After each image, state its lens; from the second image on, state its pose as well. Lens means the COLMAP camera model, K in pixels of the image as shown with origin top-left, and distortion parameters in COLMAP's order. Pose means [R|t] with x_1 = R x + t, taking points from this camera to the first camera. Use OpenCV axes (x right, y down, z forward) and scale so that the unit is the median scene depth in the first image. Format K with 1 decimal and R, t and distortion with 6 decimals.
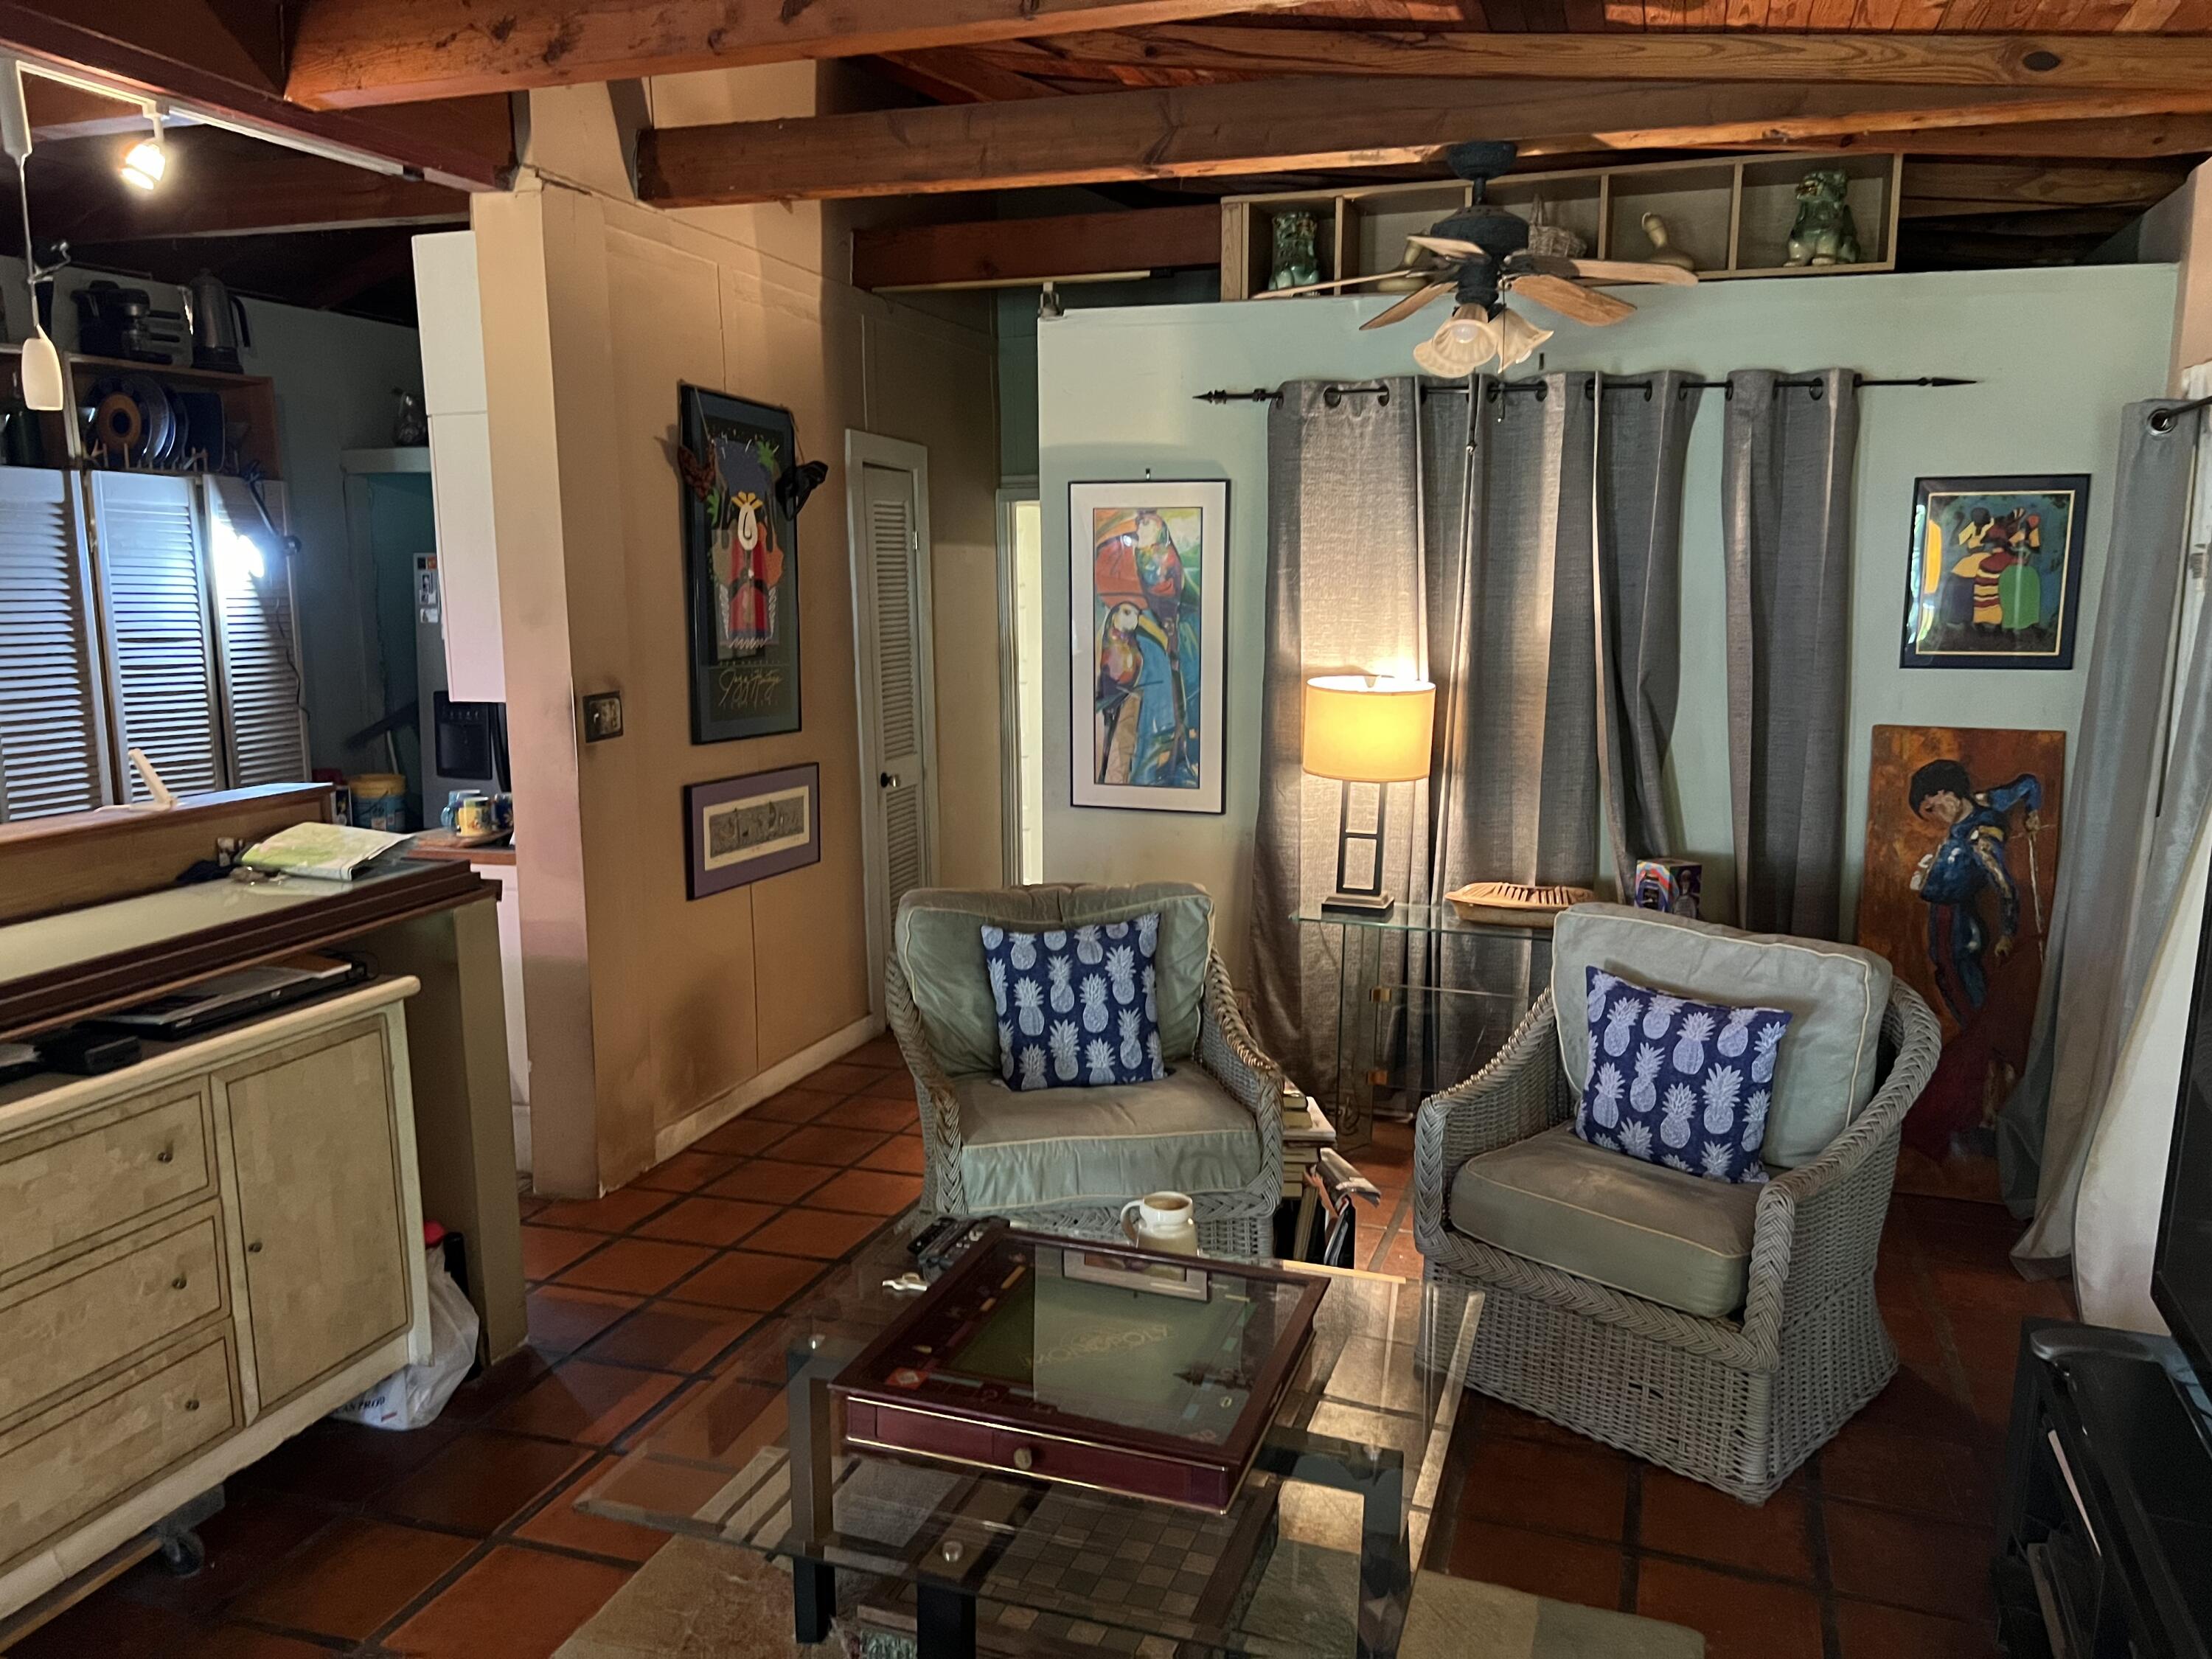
lens RADIAL K [[1635.0, 0, 1100.4], [0, 1635.0, 829.8], [0, 0, 1]] dist [0.011595, -0.028506]
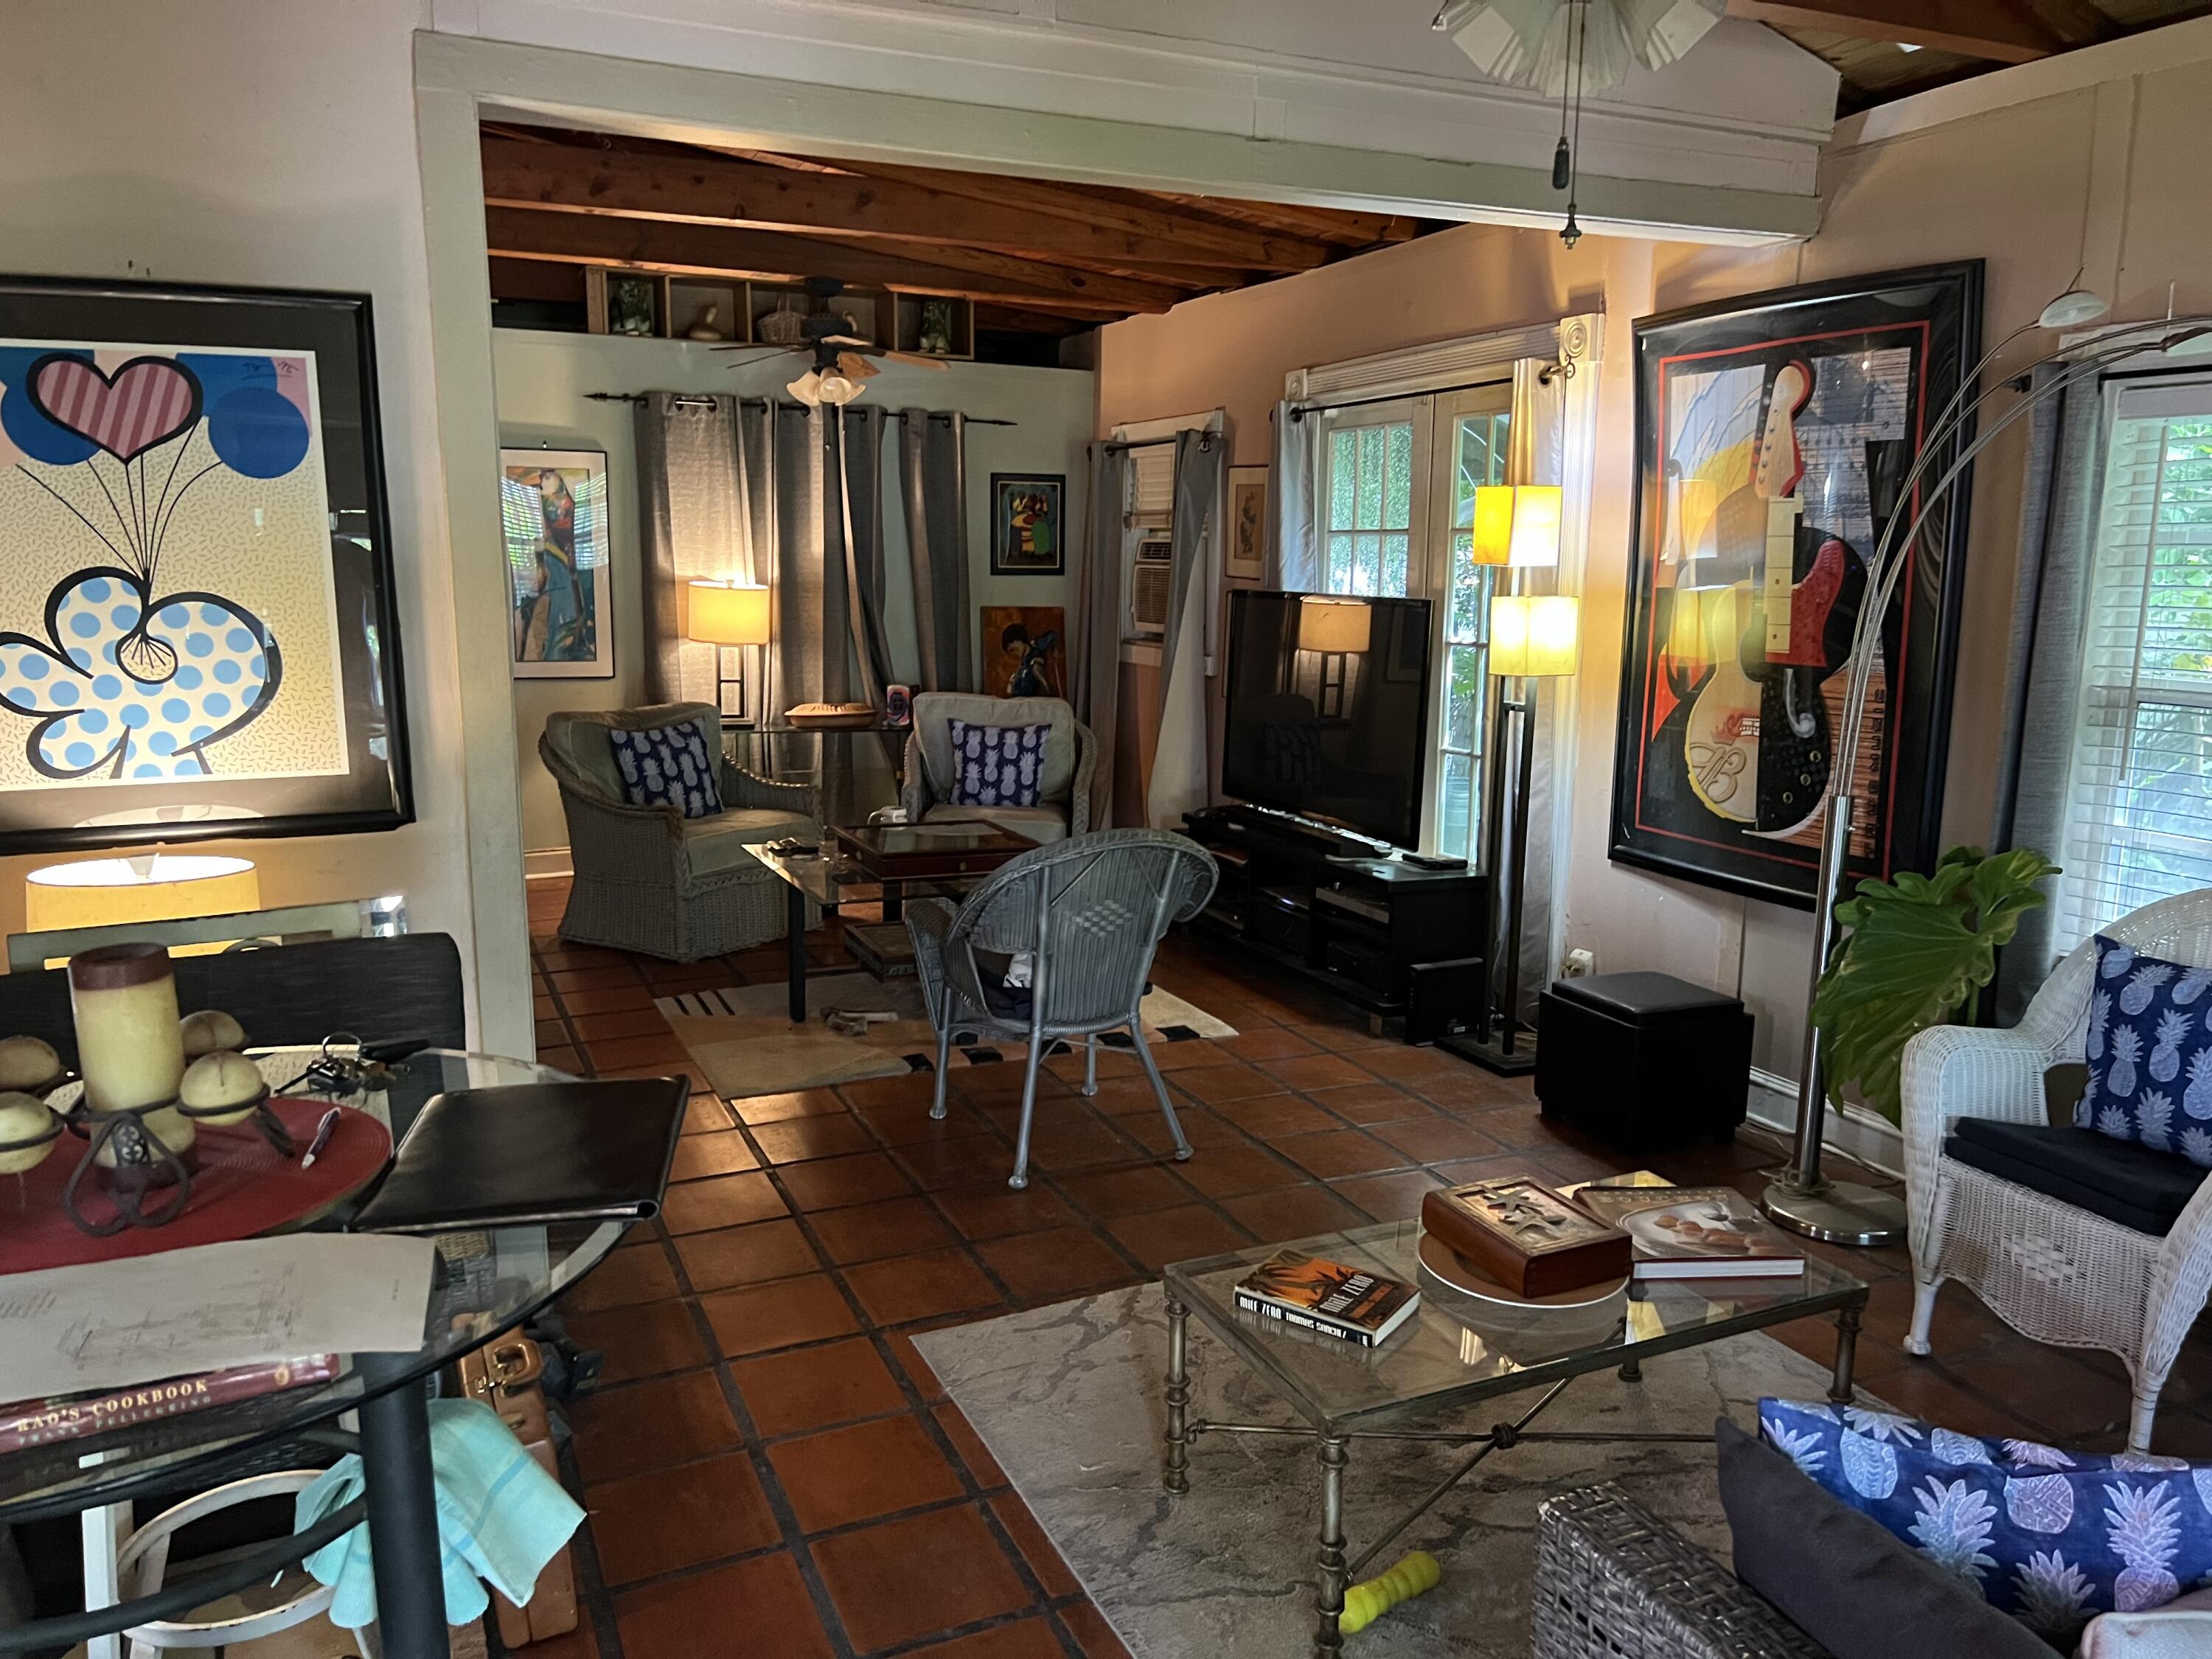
lens RADIAL K [[1635.0, 0, 1110.8], [0, 1635.0, 833.4], [0, 0, 1]] dist [0.011595, -0.028506]
pose [[0.716730, -0.108666, 0.688832, -0.748155], [0.090287, 0.993931, 0.062852, 0.091516], [-0.691481, 0.017144, 0.722191, -0.448904]]
